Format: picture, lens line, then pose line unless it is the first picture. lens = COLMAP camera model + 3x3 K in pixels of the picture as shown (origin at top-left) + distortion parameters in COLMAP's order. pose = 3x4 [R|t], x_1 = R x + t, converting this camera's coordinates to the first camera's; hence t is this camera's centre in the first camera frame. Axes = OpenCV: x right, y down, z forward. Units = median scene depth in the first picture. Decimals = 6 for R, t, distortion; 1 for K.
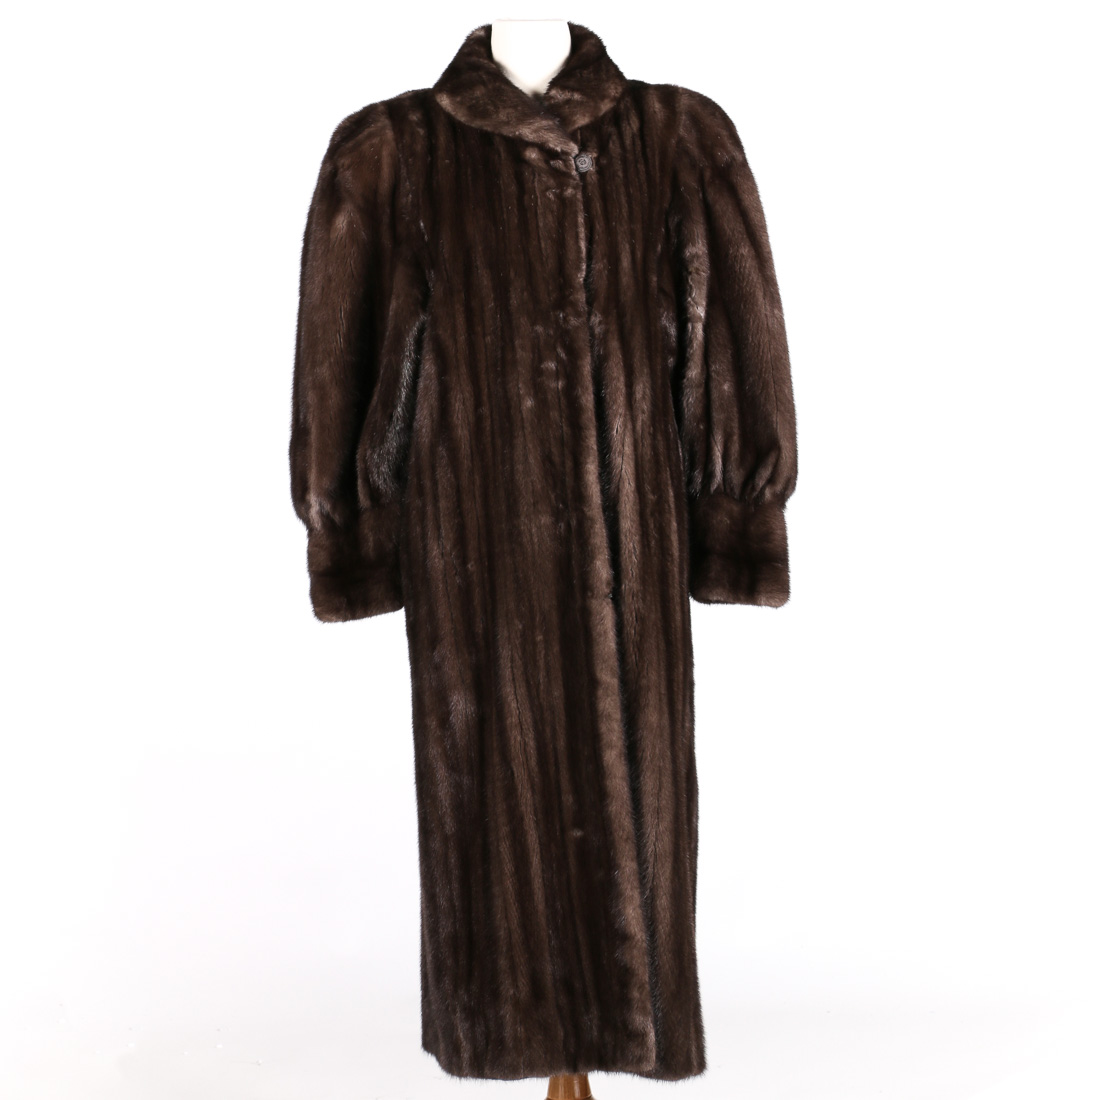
lens RADIAL K [[3947.7, 0, 552.8], [0, 3947.7, 548.4], [0, 0, 1]] dist [0.524747, 0.000000]
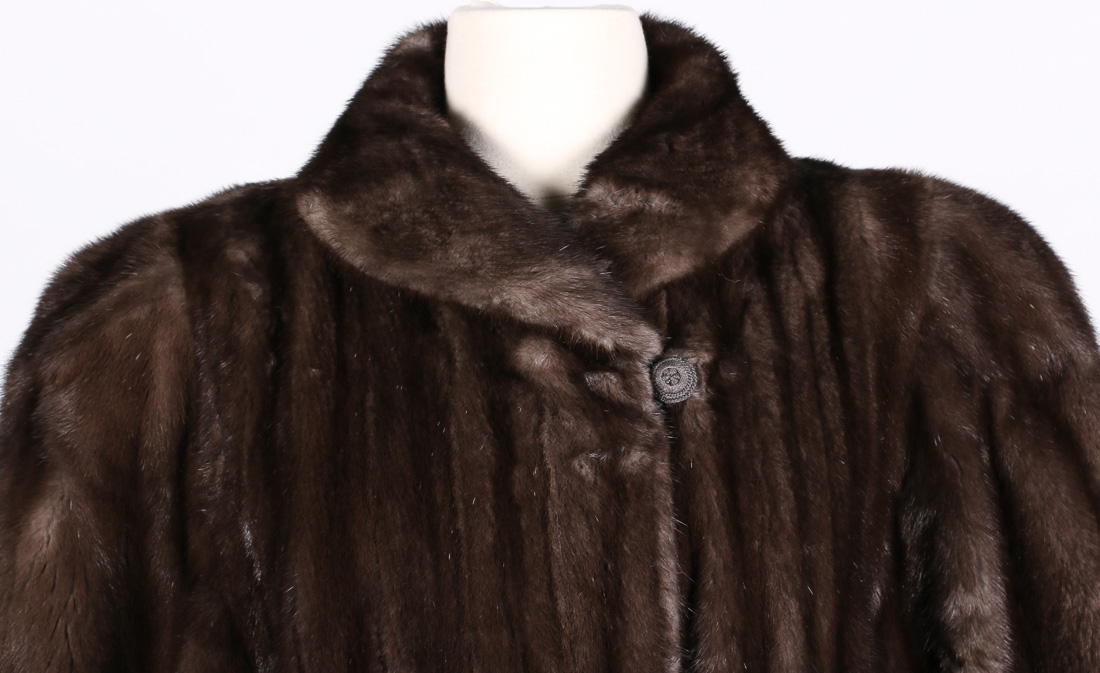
lens RADIAL K [[3448.6, 0, 549.0], [0, 3448.6, 337.0], [0, 0, 1]] dist [0.346003, 0.000000]
pose [[0.998942, 0.003463, -0.045857, 0.010659], [-0.006101, 0.998326, -0.057511, -0.081386], [0.045581, 0.057730, 0.997291, 0.667634]]
